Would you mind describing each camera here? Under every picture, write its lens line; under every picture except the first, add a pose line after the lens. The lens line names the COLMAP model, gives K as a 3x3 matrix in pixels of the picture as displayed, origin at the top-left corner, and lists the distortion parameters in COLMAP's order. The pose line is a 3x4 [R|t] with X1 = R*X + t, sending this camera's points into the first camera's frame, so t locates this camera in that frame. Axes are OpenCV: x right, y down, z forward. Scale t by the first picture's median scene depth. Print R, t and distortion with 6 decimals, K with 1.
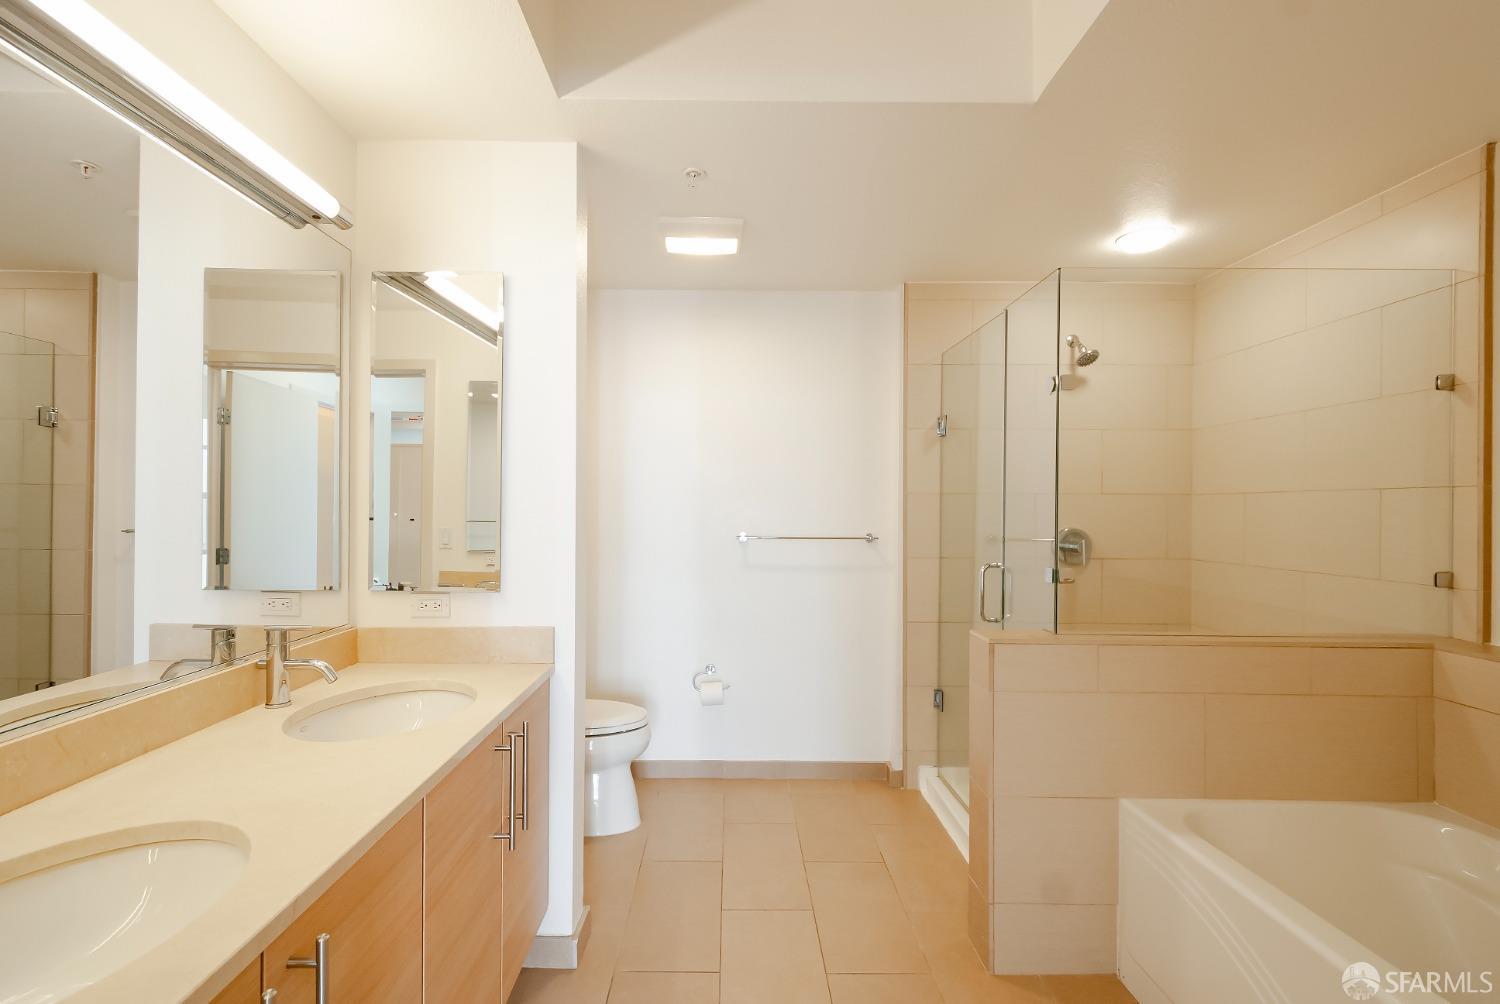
lens RADIAL K [[689.9, 0, 752.7], [0, 689.9, 508.9], [0, 0, 1]] dist [0.005321, 0.000161]
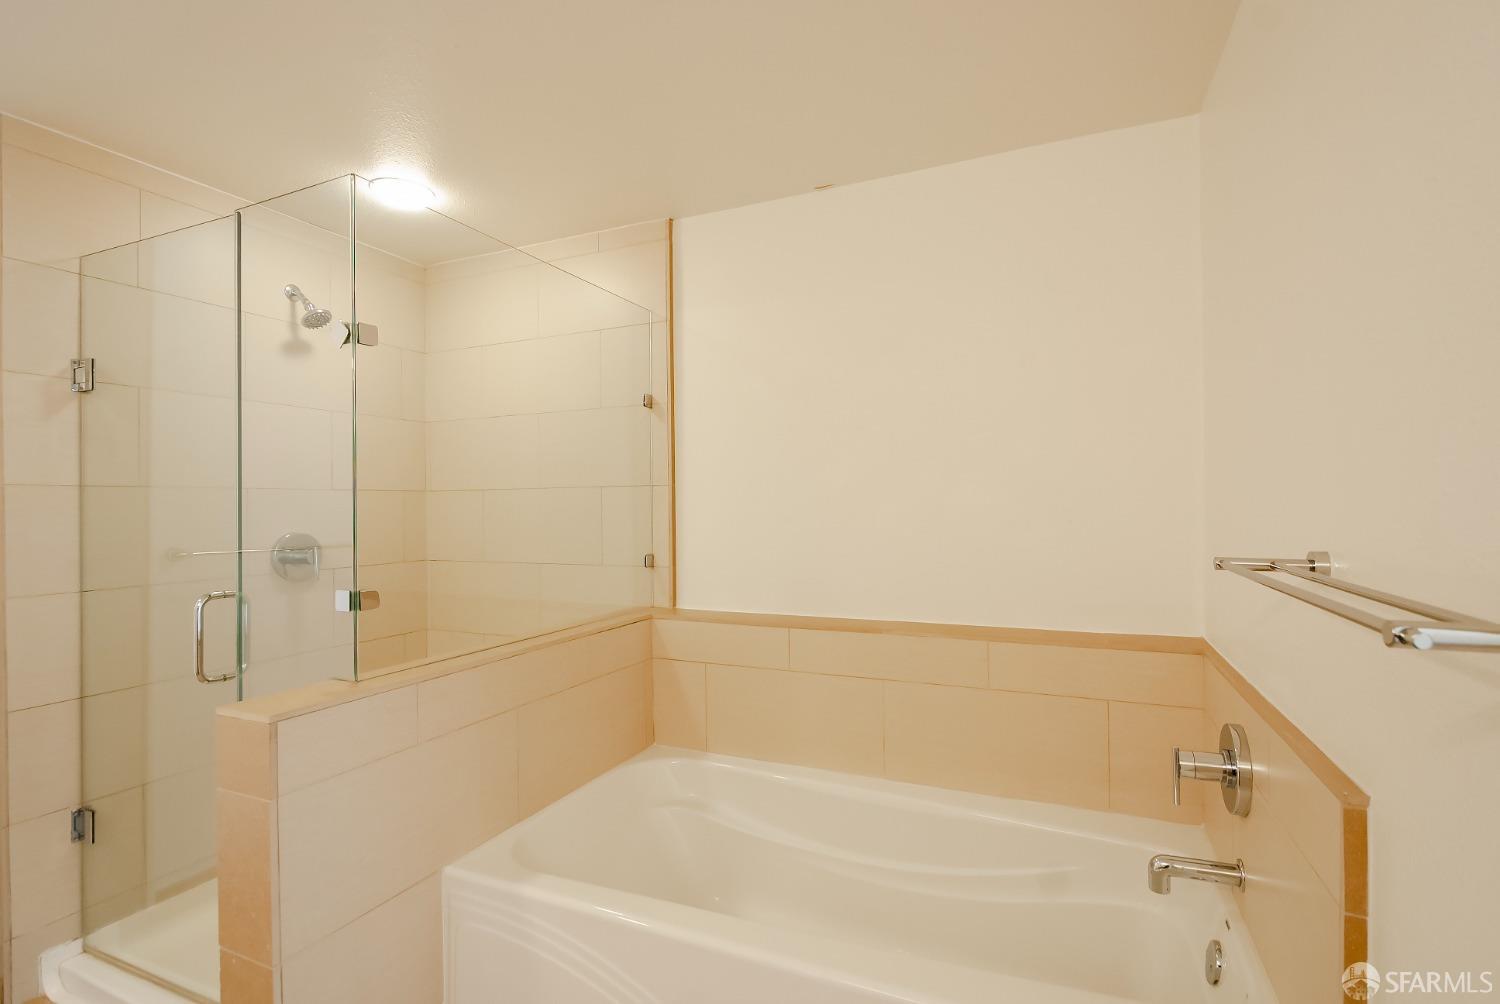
lens RADIAL K [[689.9, 0, 752.7], [0, 689.9, 508.9], [0, 0, 1]] dist [0.005321, 0.000161]
pose [[0.438894, -0.015426, 0.898407, -0.020246], [0.012982, 0.999857, 0.010825, -0.001160], [-0.898445, 0.006912, 0.439031, 0.250588]]
